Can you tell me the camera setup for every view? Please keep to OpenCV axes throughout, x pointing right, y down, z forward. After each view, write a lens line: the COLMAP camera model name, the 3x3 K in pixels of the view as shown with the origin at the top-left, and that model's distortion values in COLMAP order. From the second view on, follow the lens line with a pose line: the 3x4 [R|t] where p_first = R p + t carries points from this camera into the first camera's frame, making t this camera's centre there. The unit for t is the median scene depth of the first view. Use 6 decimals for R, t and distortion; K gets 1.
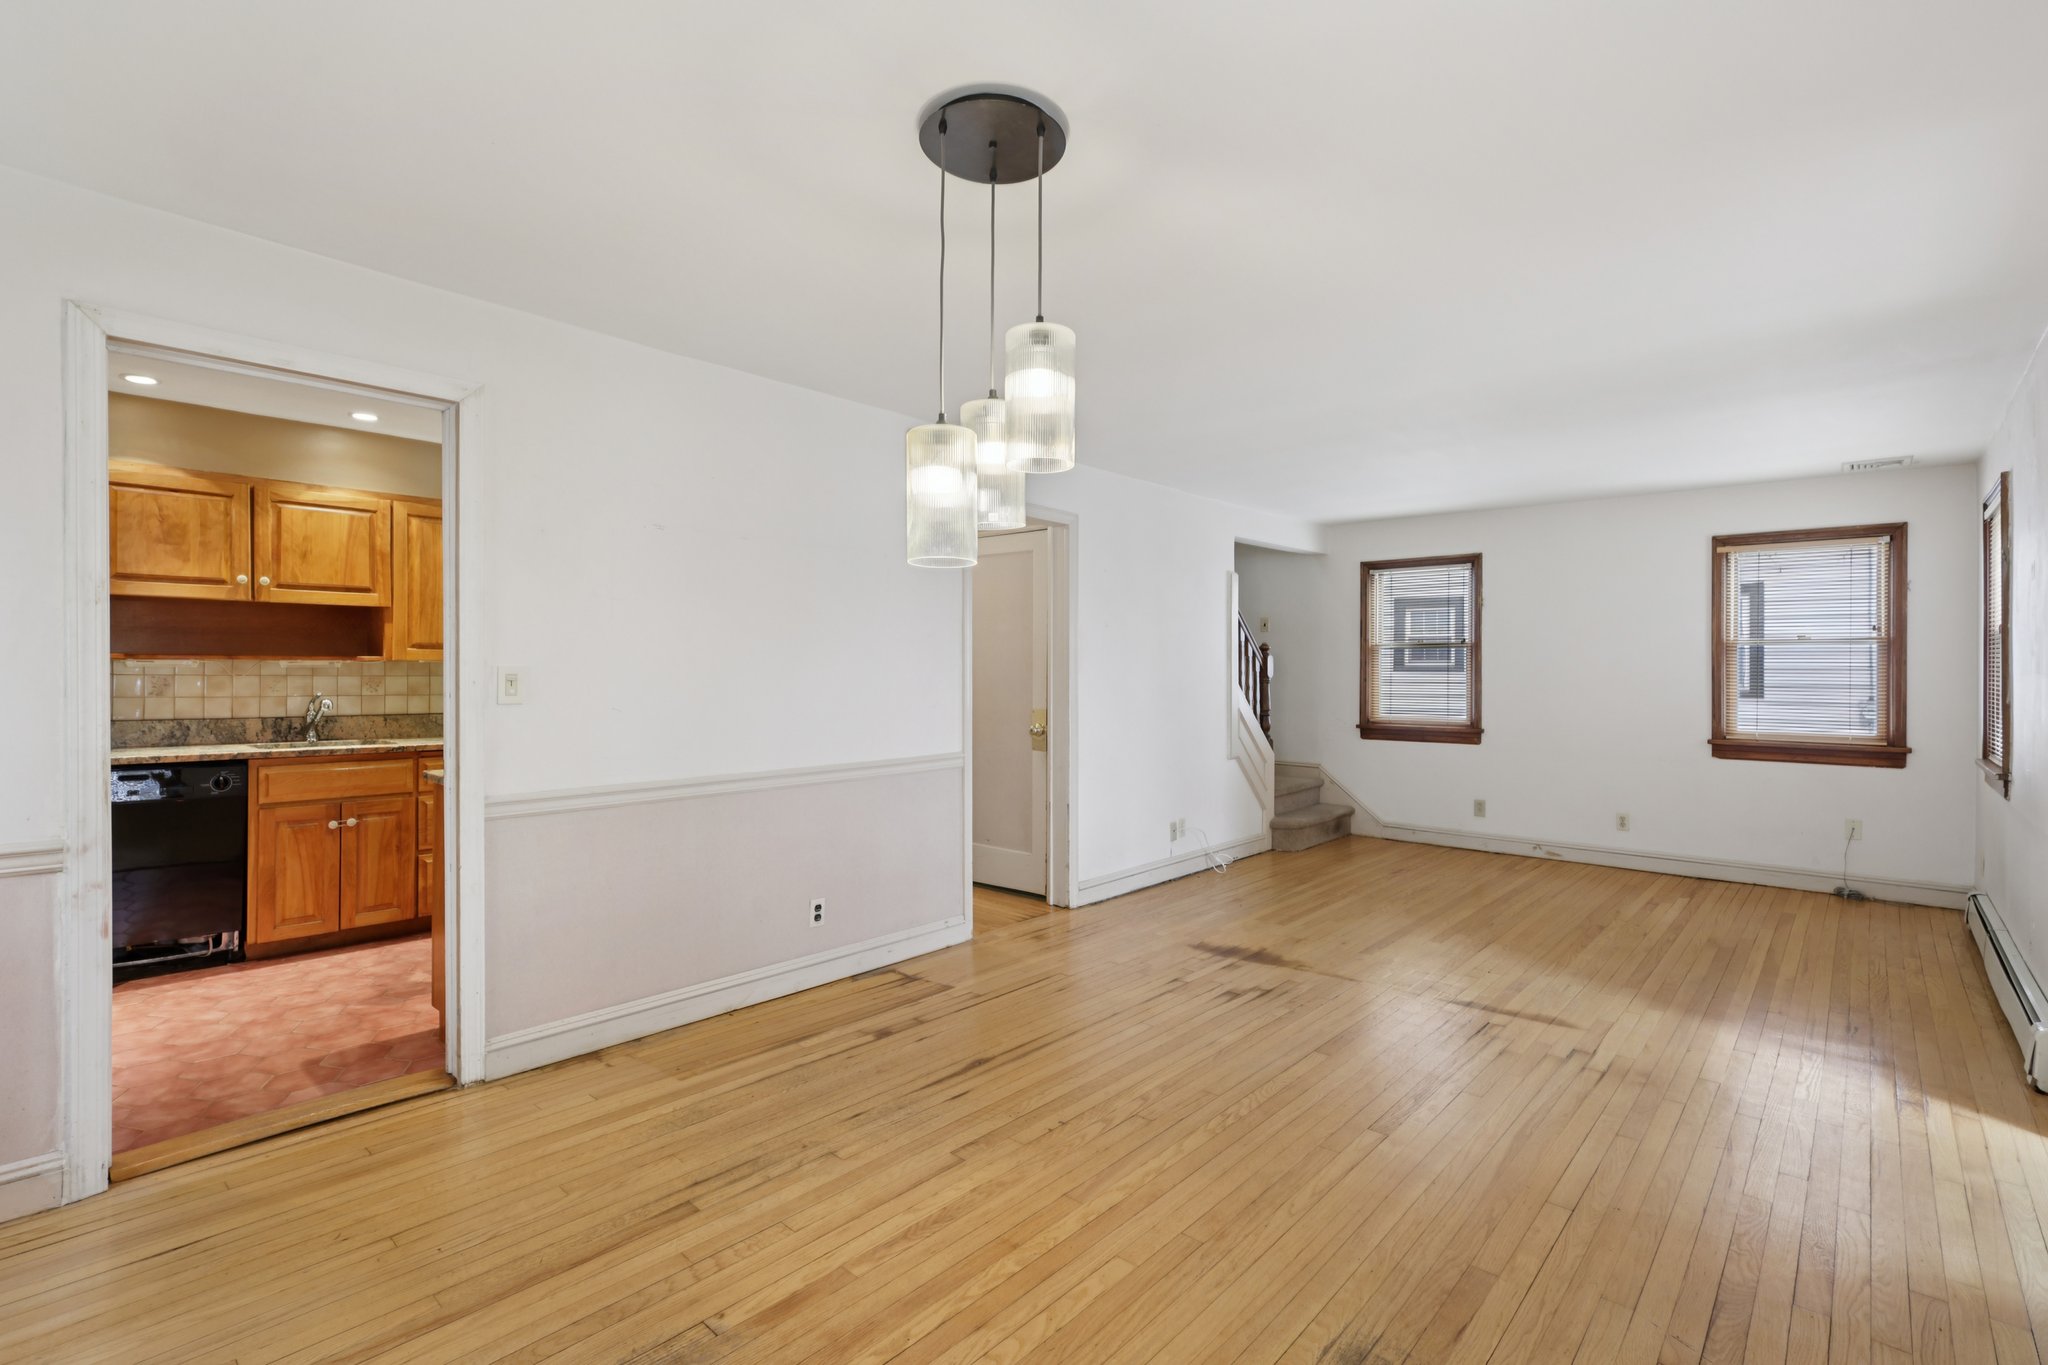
lens RADIAL K [[942.0, 0, 1021.7], [0, 942.0, 673.1], [0, 0, 1]] dist [-0.001564, 0.000066]
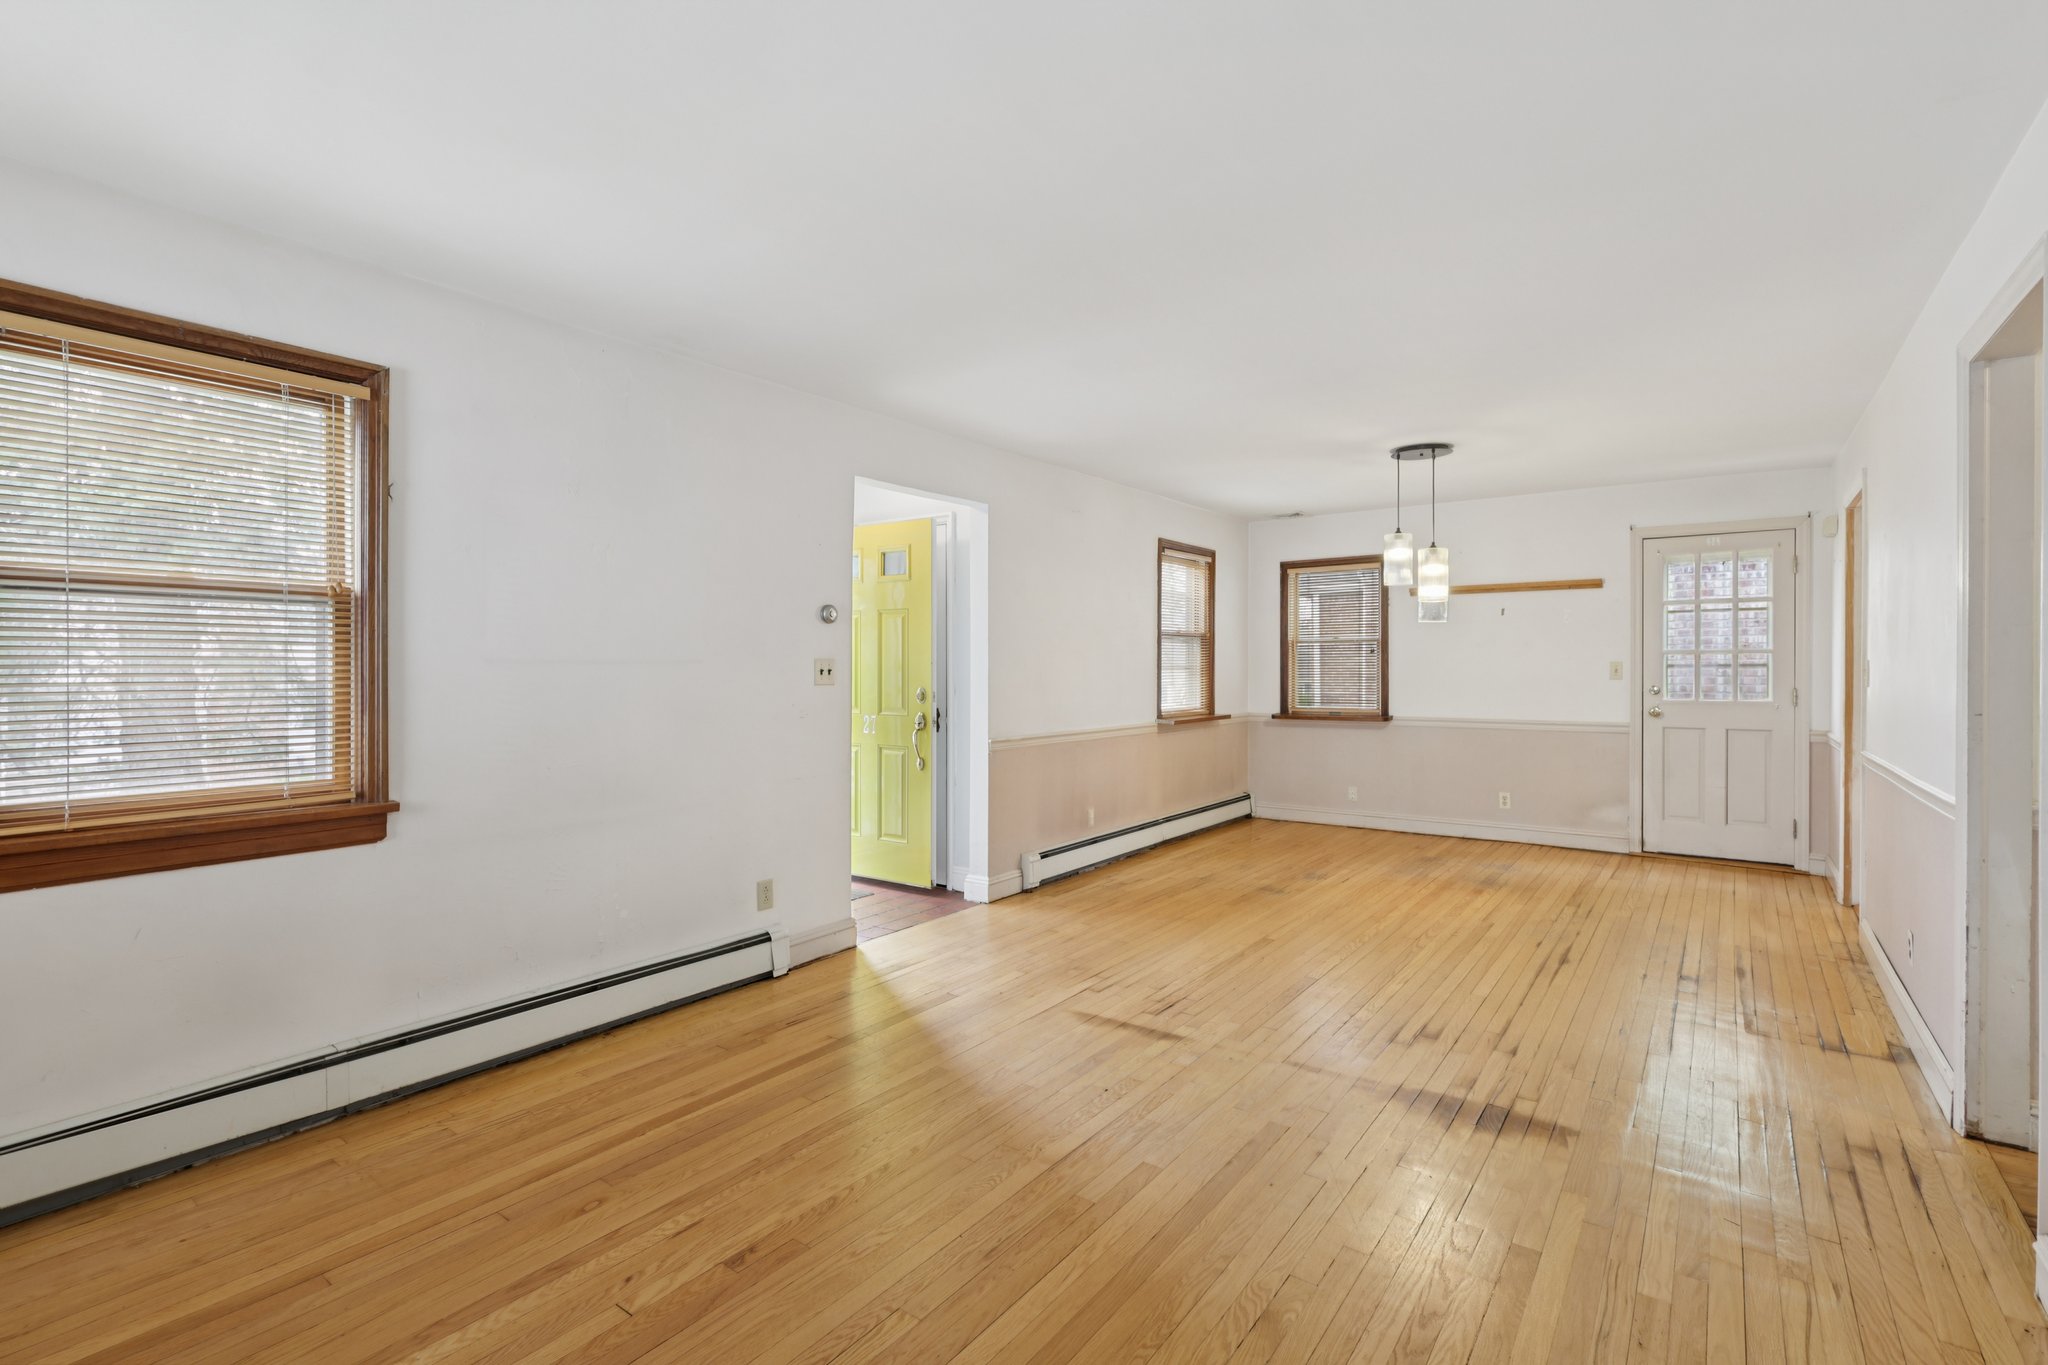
lens RADIAL K [[942.0, 0, 1021.7], [0, 942.0, 673.1], [0, 0, 1]] dist [-0.001564, 0.000066]
pose [[-0.995919, -0.002478, -0.090223, 0.560721], [-0.003266, 0.999958, 0.008579, 0.002712], [0.090198, 0.008838, -0.995885, 1.519373]]
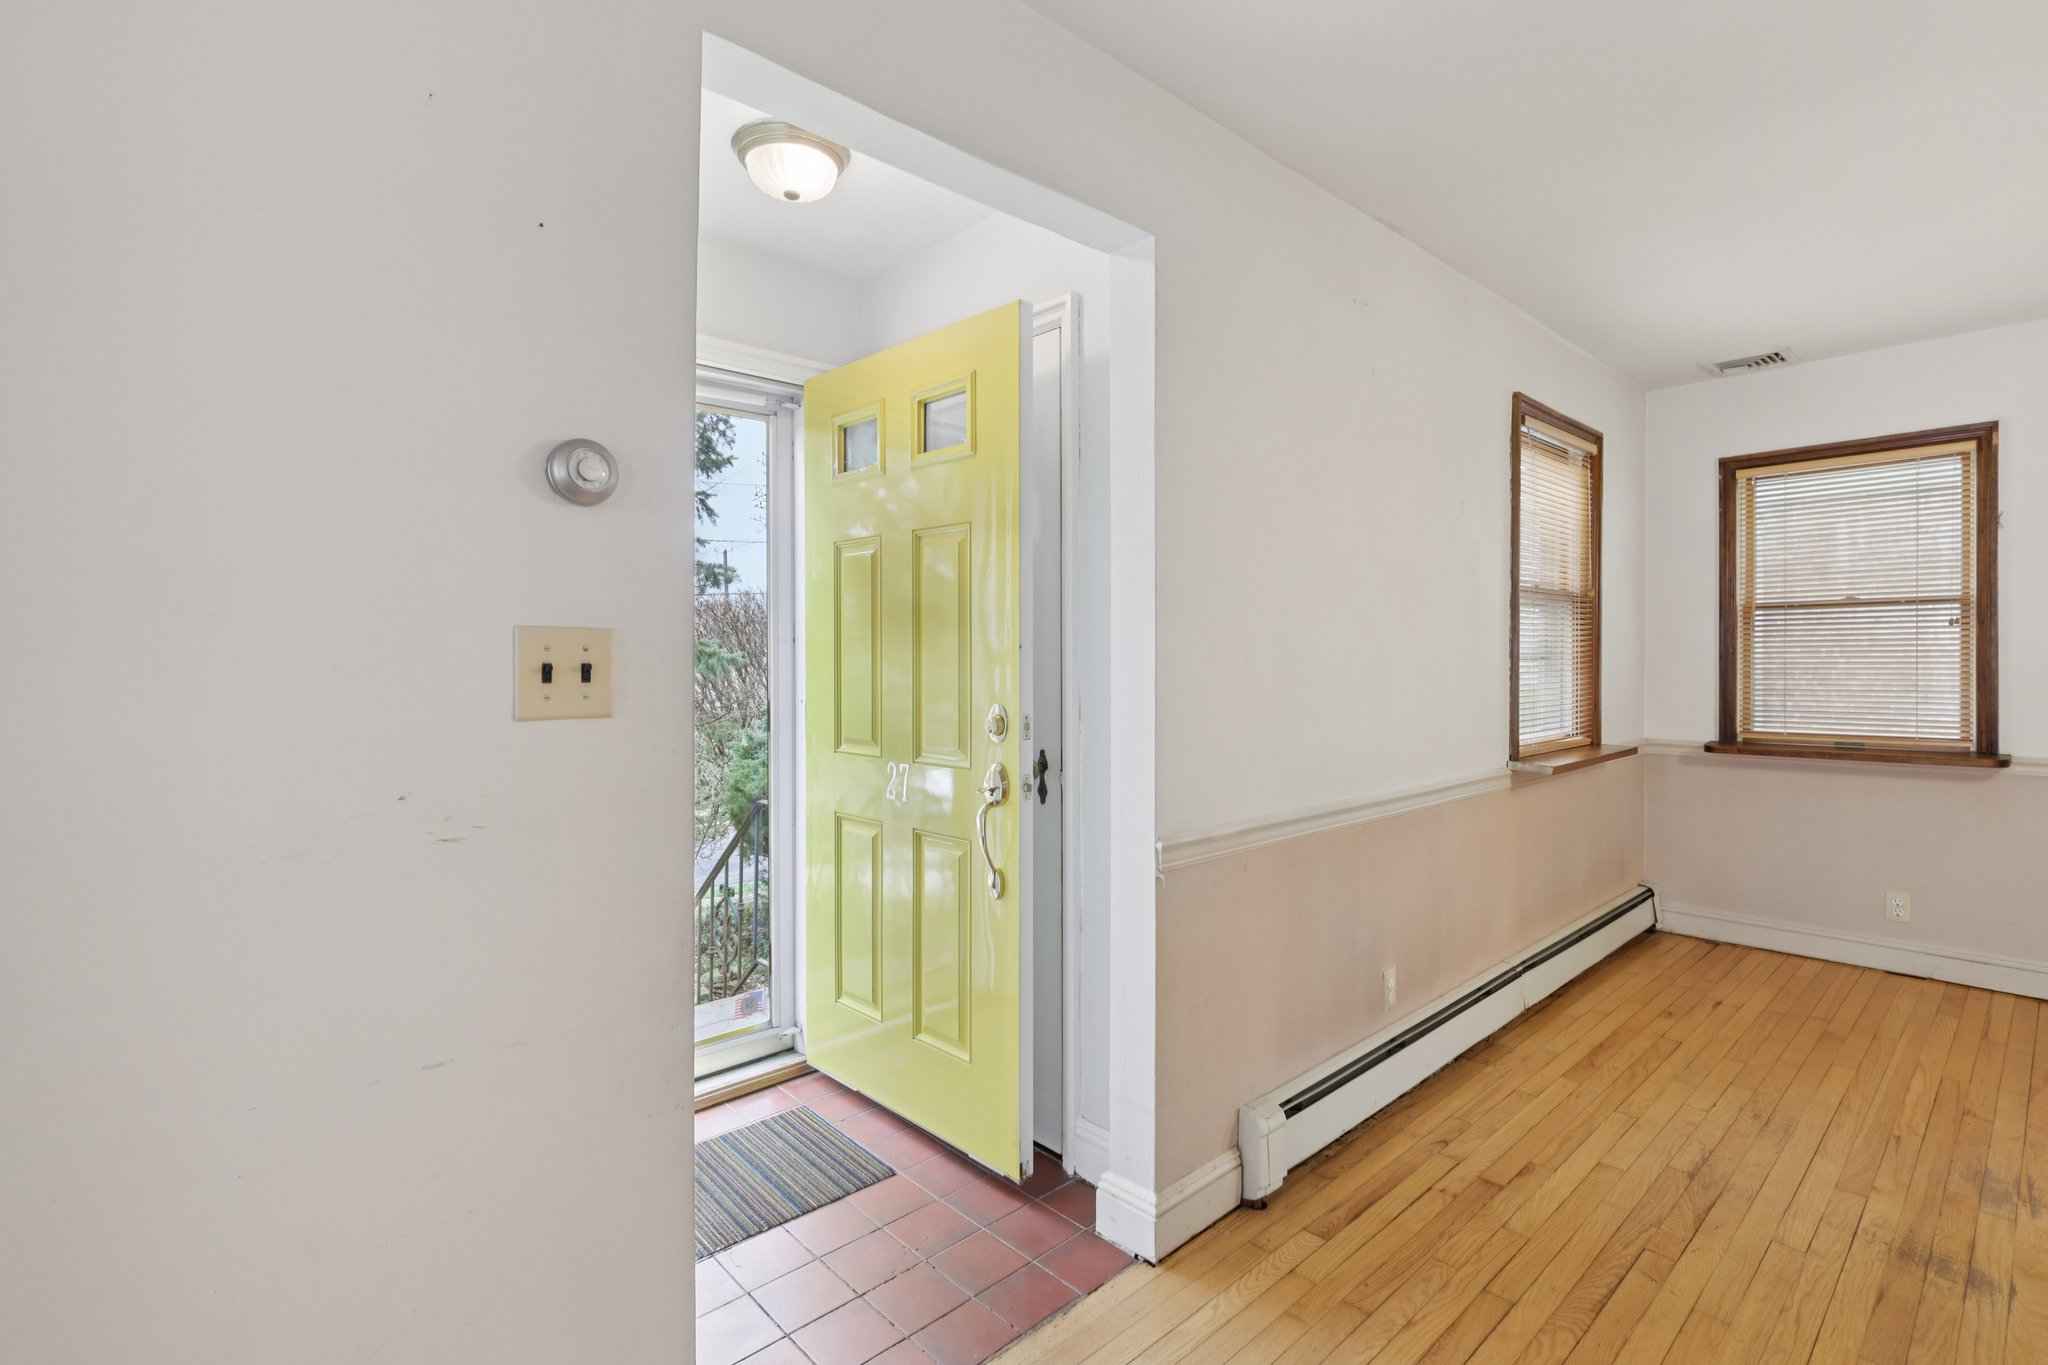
lens RADIAL K [[941.1, 0, 1029.6], [0, 941.1, 666.0], [0, 0, 1]] dist [0.000927, -0.000073]
pose [[-0.995124, -0.001515, 0.098621, 0.514143], [-0.000374, 0.999933, 0.011584, 0.004997], [-0.098632, 0.011490, -0.995058, 0.841542]]
